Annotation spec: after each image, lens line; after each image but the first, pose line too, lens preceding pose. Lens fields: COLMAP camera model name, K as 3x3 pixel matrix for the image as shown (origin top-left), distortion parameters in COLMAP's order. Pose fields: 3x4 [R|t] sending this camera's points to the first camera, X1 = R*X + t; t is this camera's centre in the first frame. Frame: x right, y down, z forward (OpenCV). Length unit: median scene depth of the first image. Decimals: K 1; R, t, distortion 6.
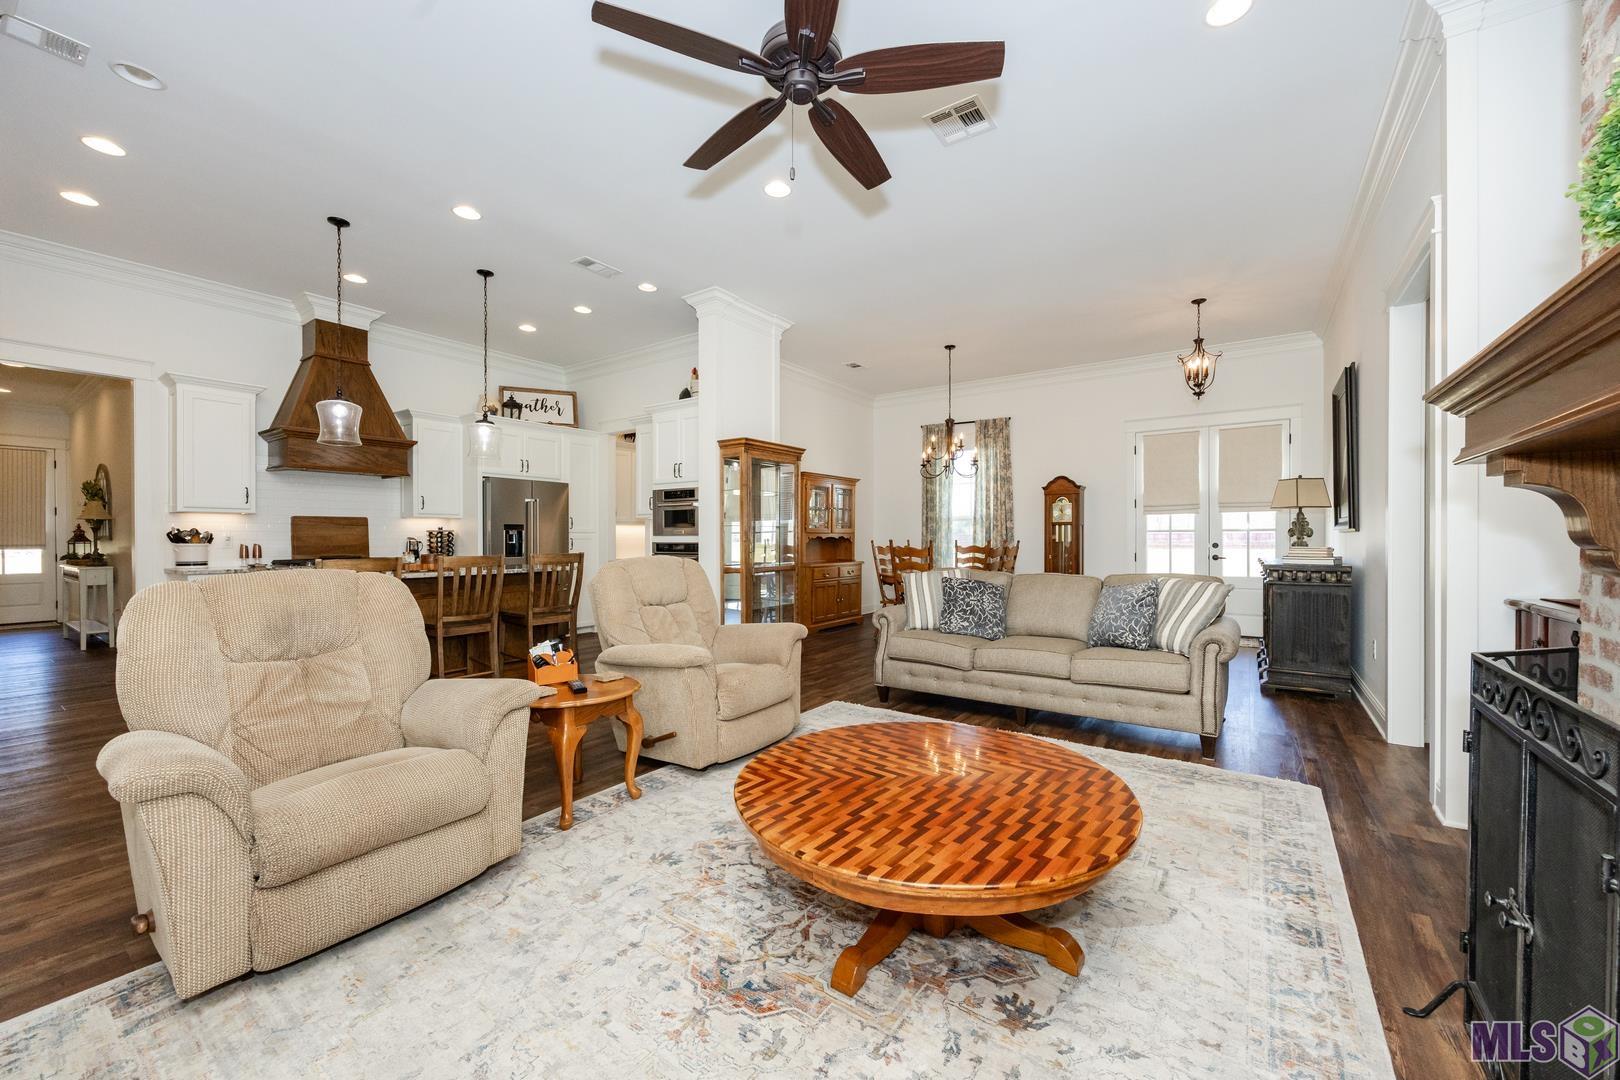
lens RADIAL K [[627.4, 0, 820.6], [0, 627.4, 547.3], [0, 0, 1]] dist [-0.006384, -0.000299]
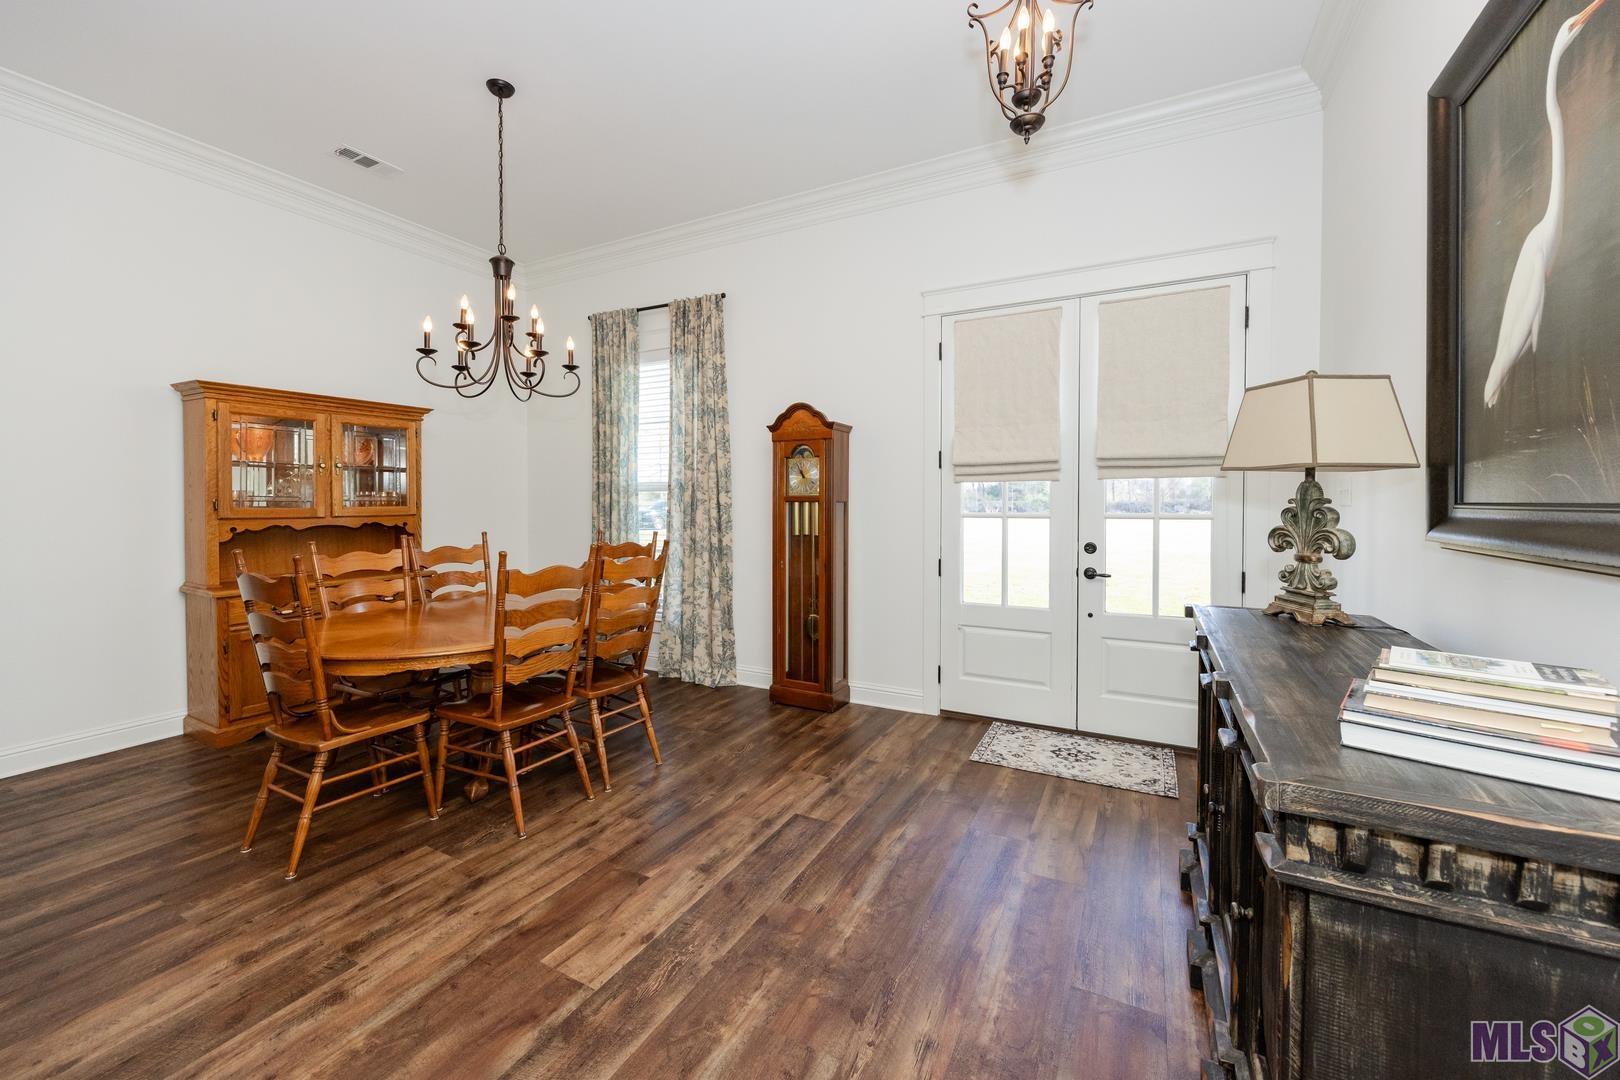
lens RADIAL K [[627.4, 0, 807.8], [0, 627.4, 519.6], [0, 0, 1]] dist [-0.006384, -0.000299]
pose [[0.994429, -0.003398, 0.105351, 0.380002], [0.001540, 0.999842, 0.017711, -0.034660], [-0.105394, -0.017450, 0.994277, 0.568368]]
